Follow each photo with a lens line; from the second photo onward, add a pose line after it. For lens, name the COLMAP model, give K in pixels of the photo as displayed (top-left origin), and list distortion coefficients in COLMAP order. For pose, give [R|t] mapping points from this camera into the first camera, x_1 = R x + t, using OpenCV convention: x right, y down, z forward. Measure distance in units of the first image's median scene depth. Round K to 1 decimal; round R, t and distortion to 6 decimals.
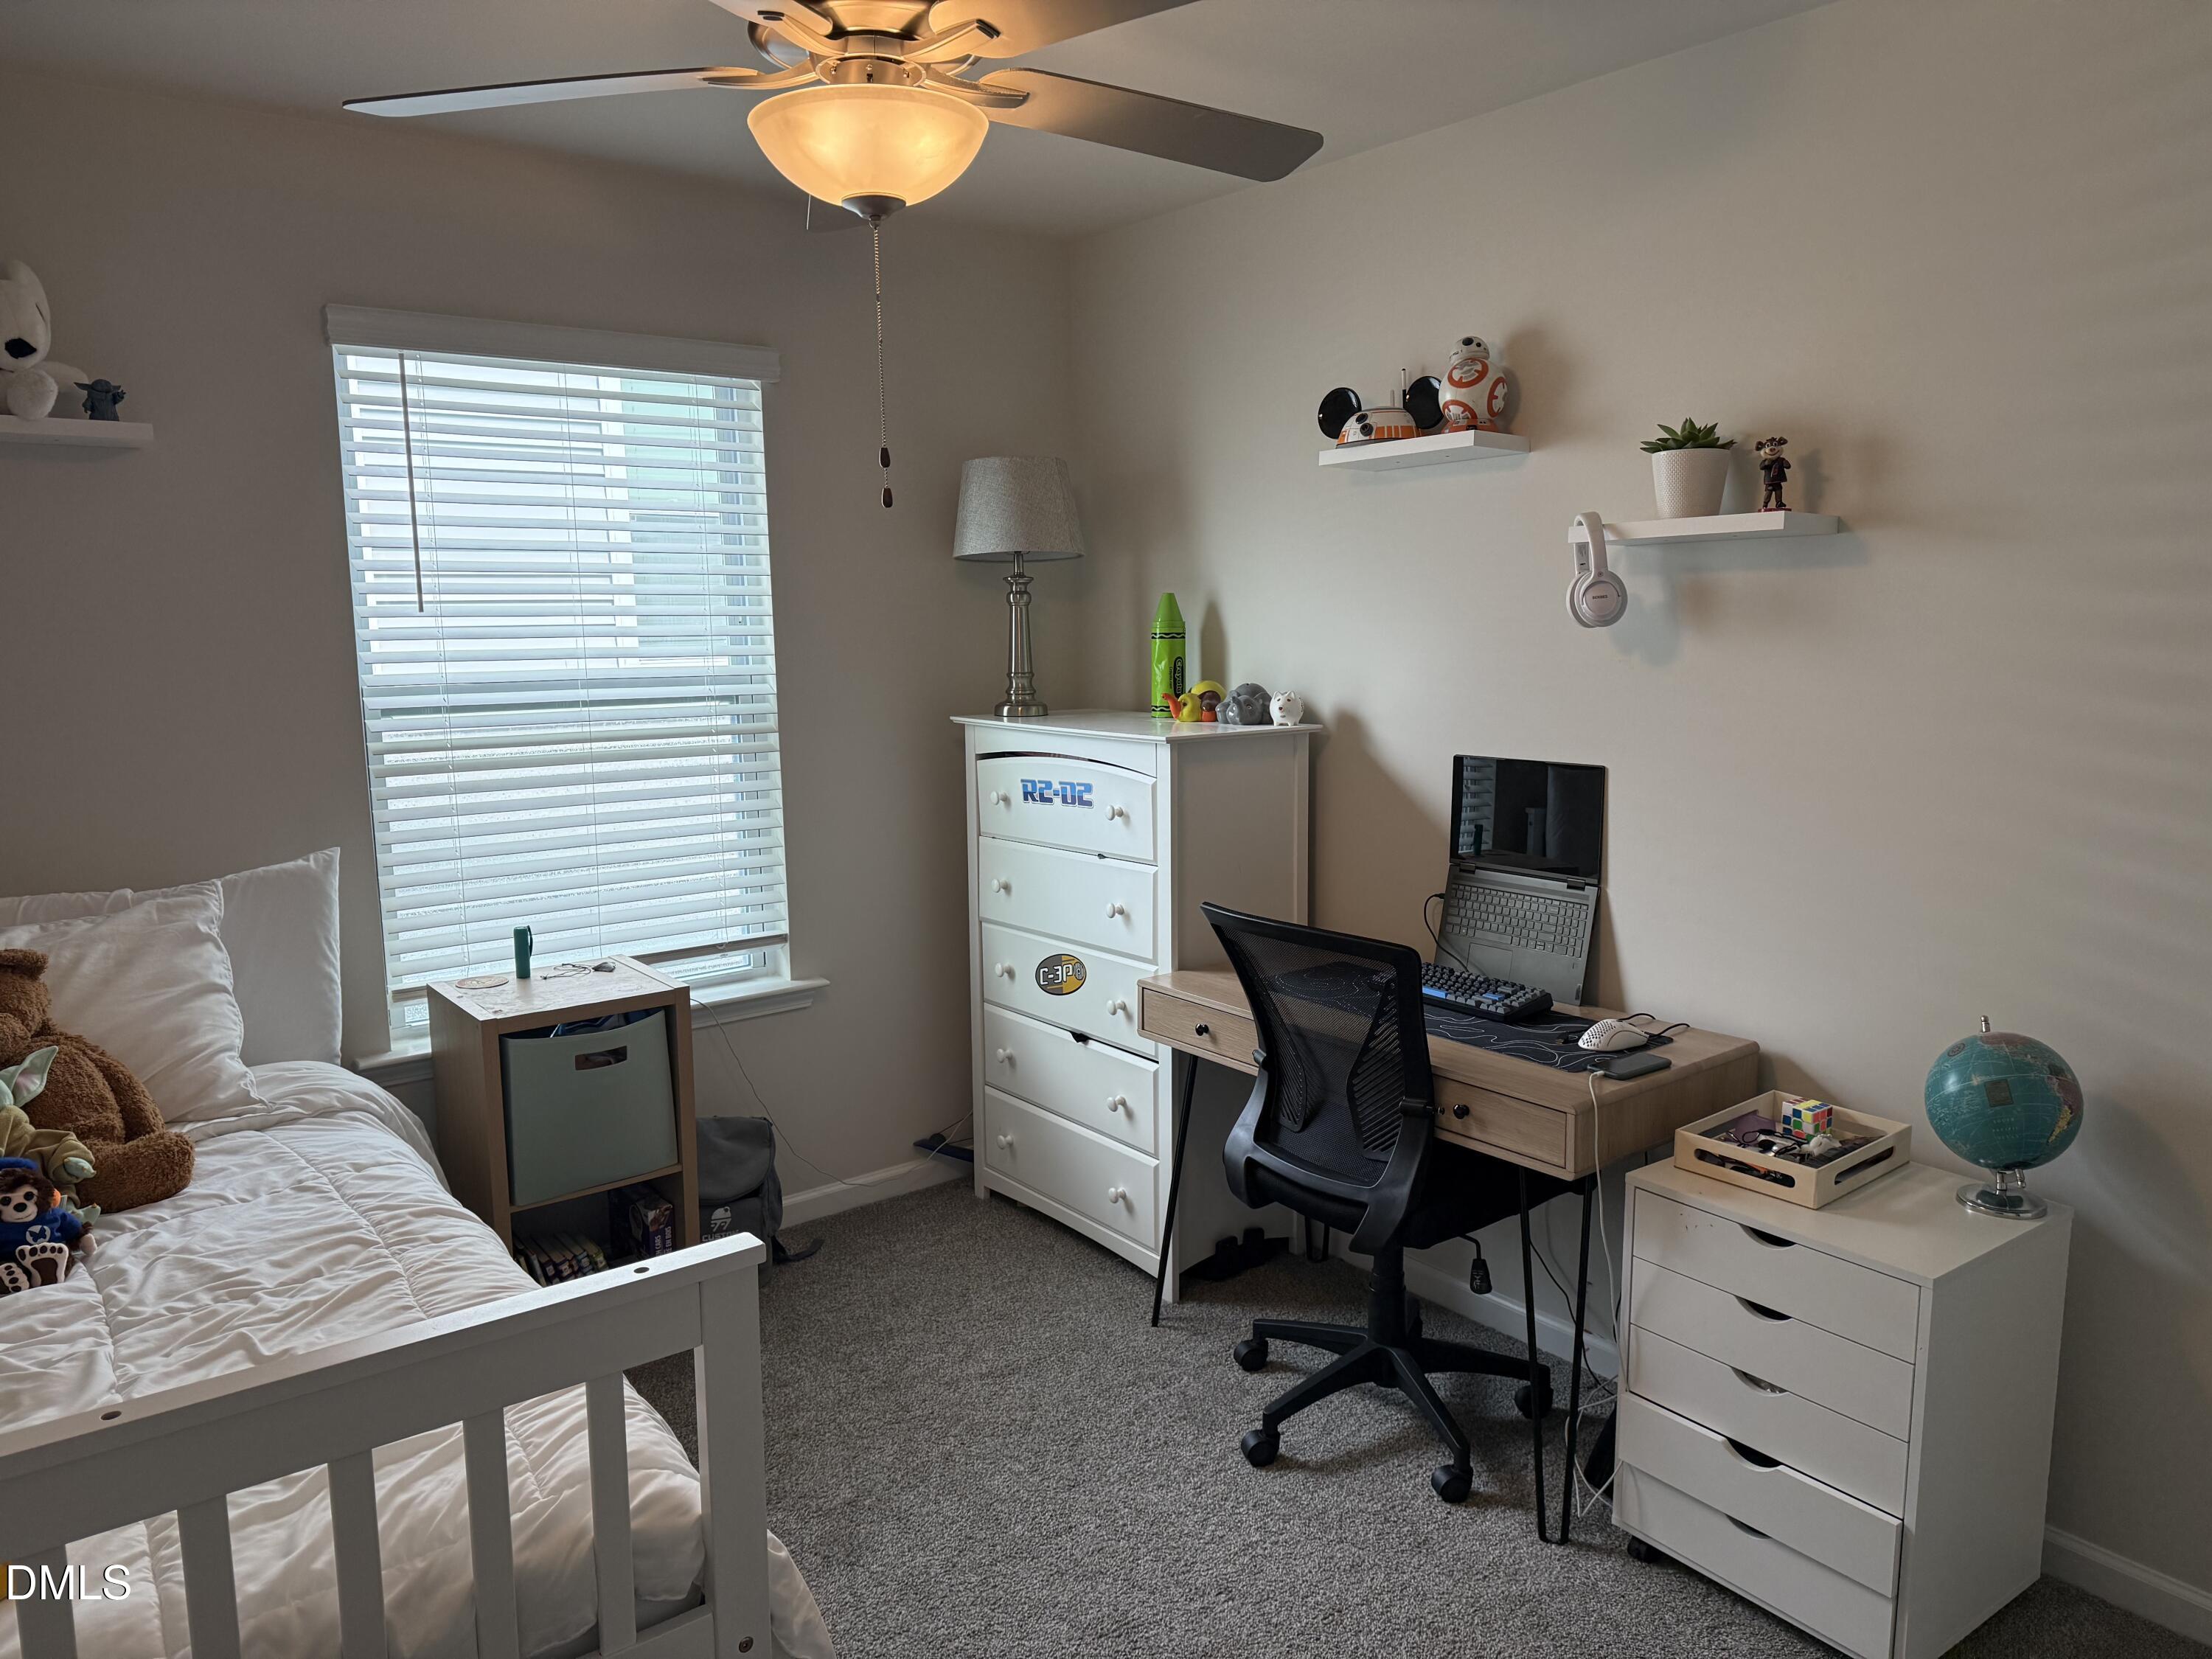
lens RADIAL K [[1540.8, 0, 1092.5], [0, 1540.8, 831.6], [0, 0, 1]] dist [0.096575, -0.133637]
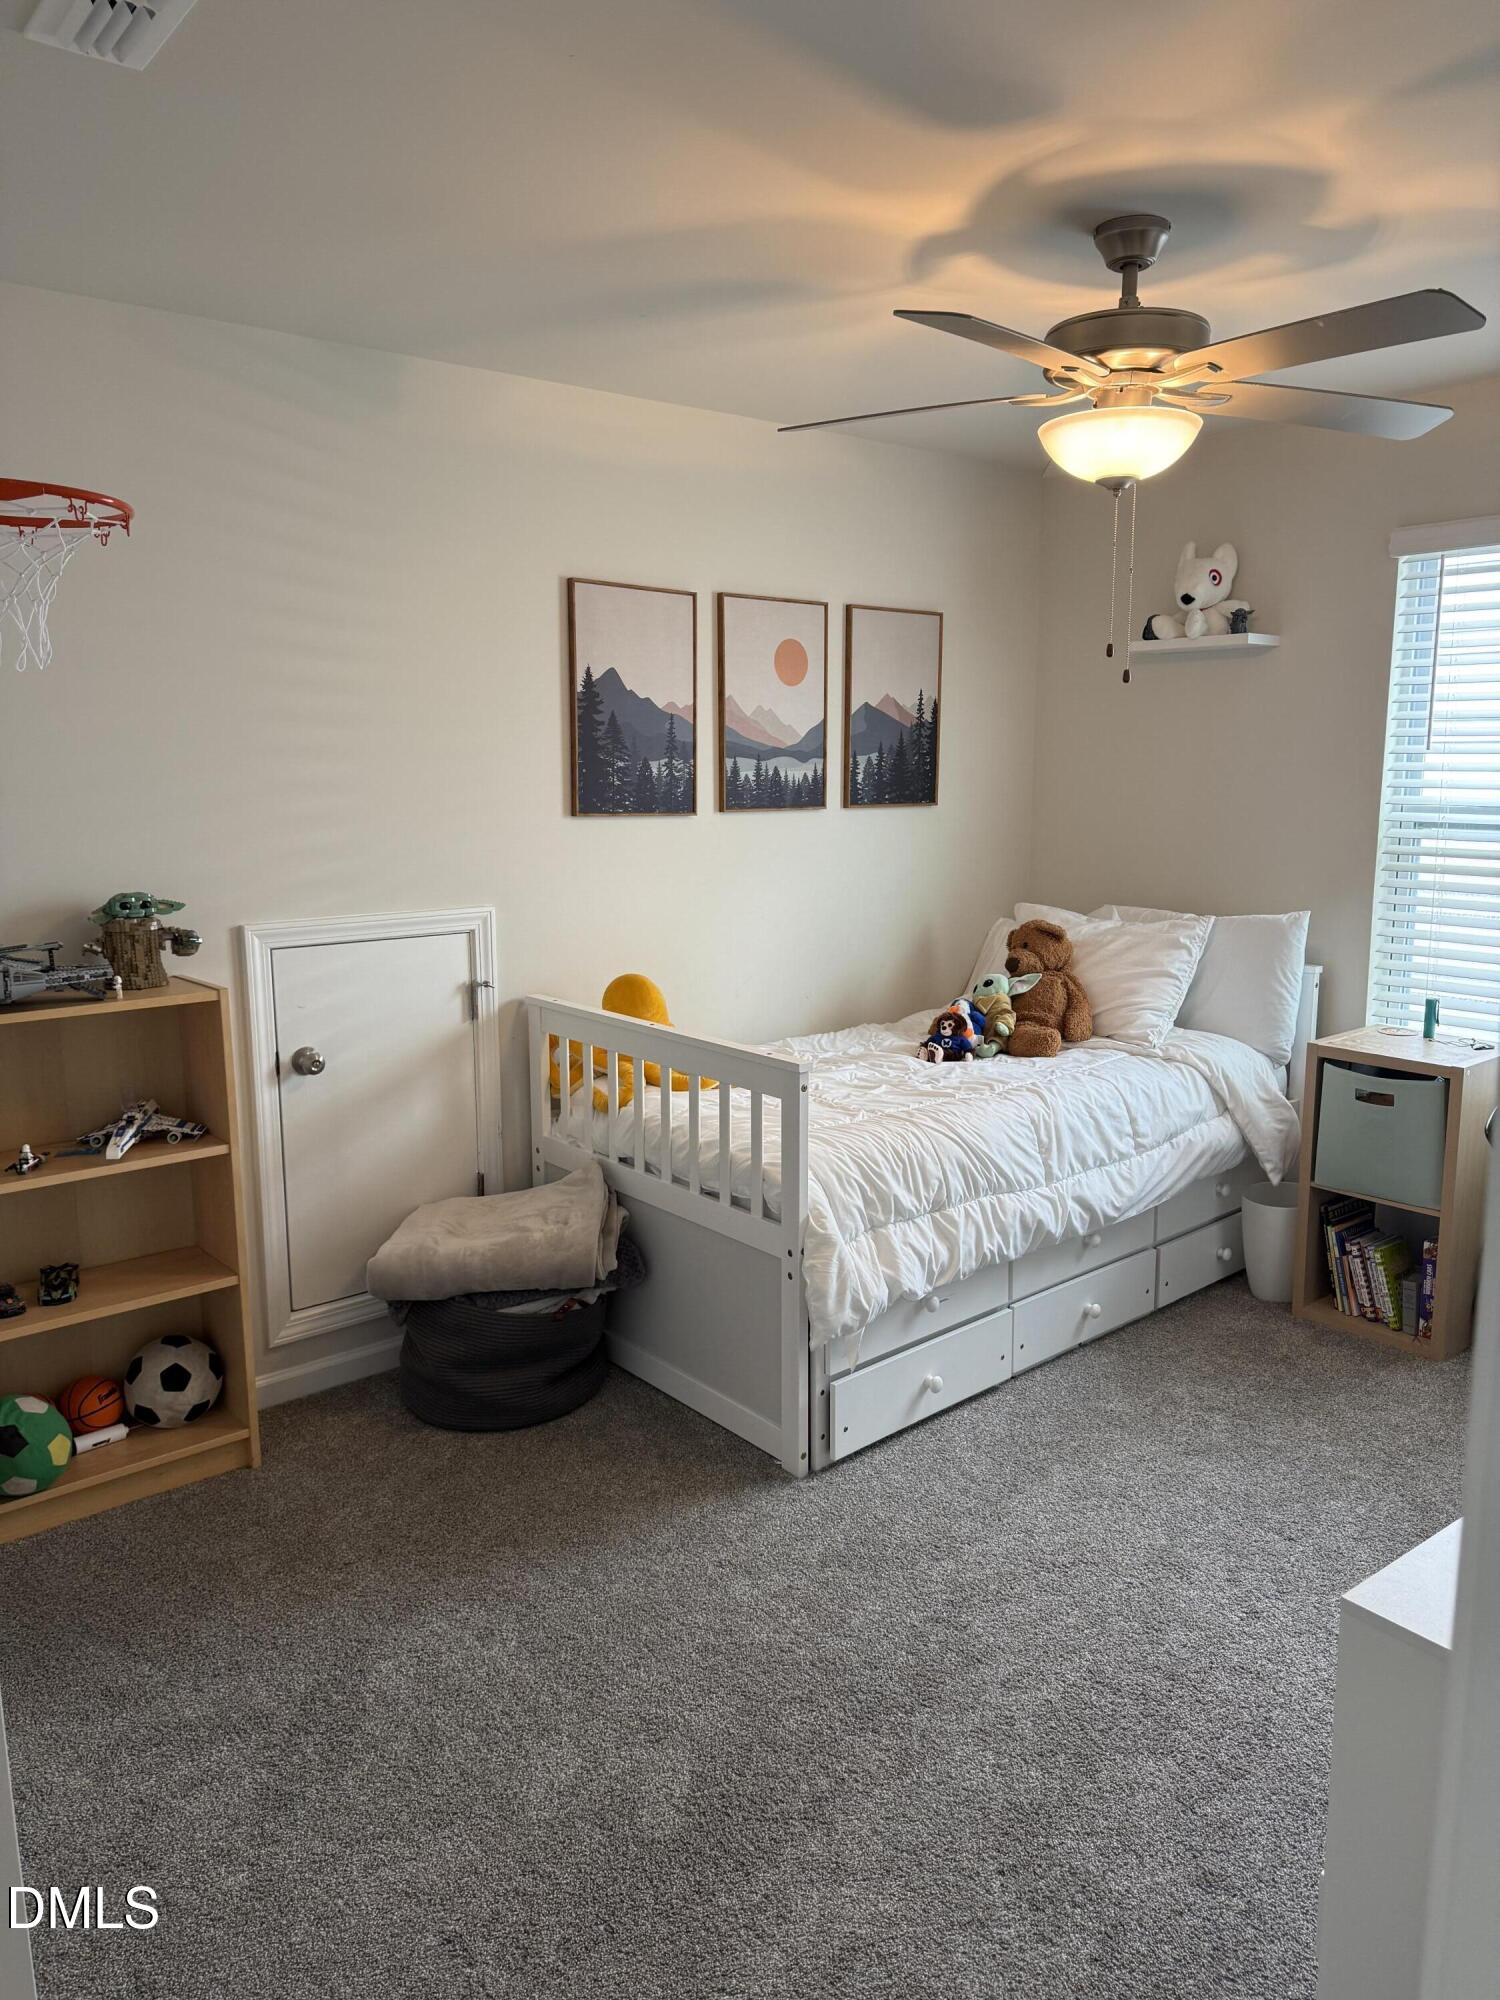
lens RADIAL K [[1393.1, 0, 750.0], [0, 1393.1, 1000.0], [0, 0, 1]] dist [0.096575, -0.133637]
pose [[0.024721, 0.185258, -0.982379, 0.831764], [-0.136822, 0.974059, 0.180246, -0.076884], [0.990287, 0.129955, 0.049427, 0.427253]]
